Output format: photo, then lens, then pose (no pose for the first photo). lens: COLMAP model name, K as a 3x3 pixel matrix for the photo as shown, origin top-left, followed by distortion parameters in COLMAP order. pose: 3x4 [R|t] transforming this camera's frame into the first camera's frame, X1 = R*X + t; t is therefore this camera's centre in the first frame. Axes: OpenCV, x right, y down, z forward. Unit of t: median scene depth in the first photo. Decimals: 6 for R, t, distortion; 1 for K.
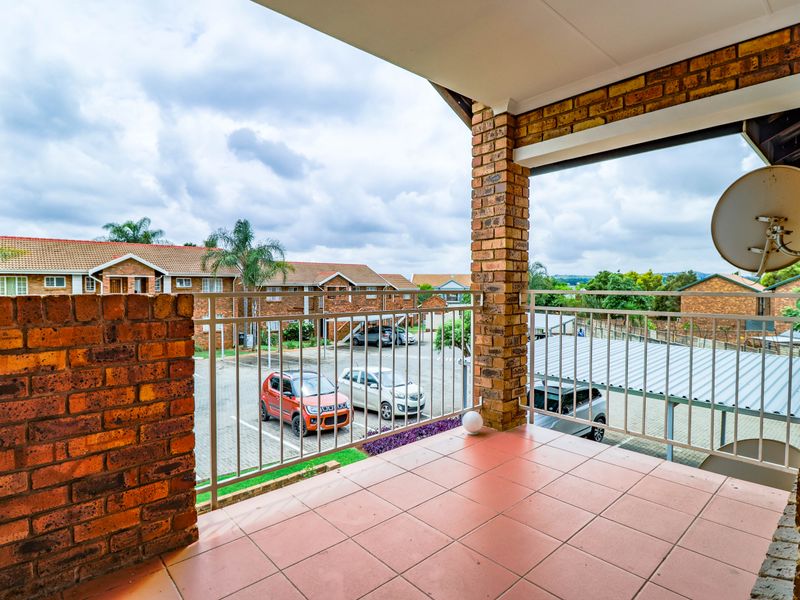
lens RADIAL K [[431.2, 0, 404.6], [0, 431.2, 301.9], [0, 0, 1]] dist [-0.006298, -0.003051]
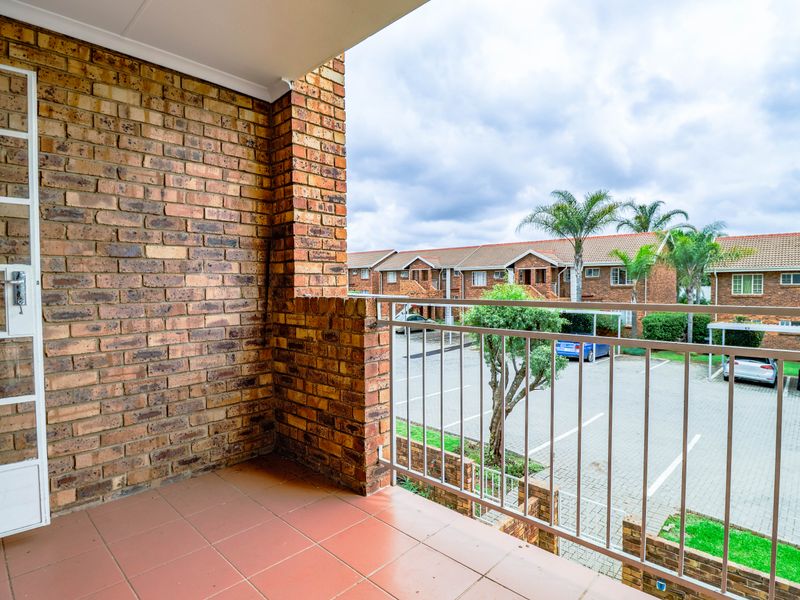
lens RADIAL K [[431.2, 0, 400.0], [0, 431.2, 301.5], [0, 0, 1]] dist [-0.006298, -0.003051]
pose [[0.070010, 0.037591, -0.996838, 1.320347], [-0.030908, 0.998892, 0.035497, -0.099220], [0.997067, 0.028325, 0.071095, 1.758610]]
